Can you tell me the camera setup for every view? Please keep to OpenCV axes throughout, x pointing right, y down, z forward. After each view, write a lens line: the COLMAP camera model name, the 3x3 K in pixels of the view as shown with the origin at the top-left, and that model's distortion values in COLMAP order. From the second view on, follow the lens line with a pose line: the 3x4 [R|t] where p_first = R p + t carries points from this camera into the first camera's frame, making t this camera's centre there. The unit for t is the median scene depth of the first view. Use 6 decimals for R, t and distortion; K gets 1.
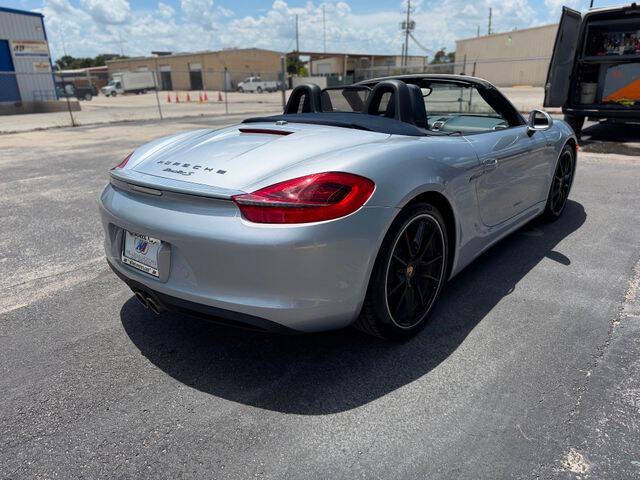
lens RADIAL K [[453.7, 0, 324.0], [0, 453.7, 244.6], [0, 0, 1]] dist [0.018828, -0.025937]
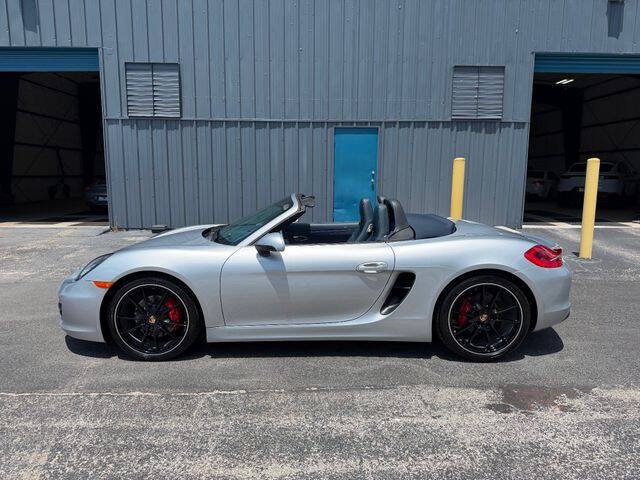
lens RADIAL K [[453.7, 0, 320.2], [0, 453.7, 243.8], [0, 0, 1]] dist [0.018828, -0.025937]
pose [[-0.656757, -0.090155, 0.748694, -0.768758], [0.267677, 0.900305, 0.343219, -0.657462], [-0.704996, 0.425820, -0.567150, 1.725311]]
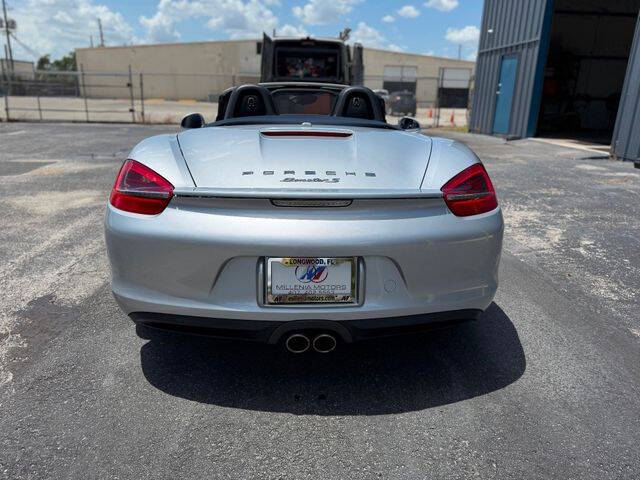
lens RADIAL K [[453.7, 0, 321.4], [0, 453.7, 239.4], [0, 0, 1]] dist [0.018828, -0.025937]
pose [[0.720886, -0.167016, 0.672628, -0.547852], [0.191752, 0.980707, 0.038004, -0.050196], [-0.665999, 0.101581, 0.739004, 0.235055]]
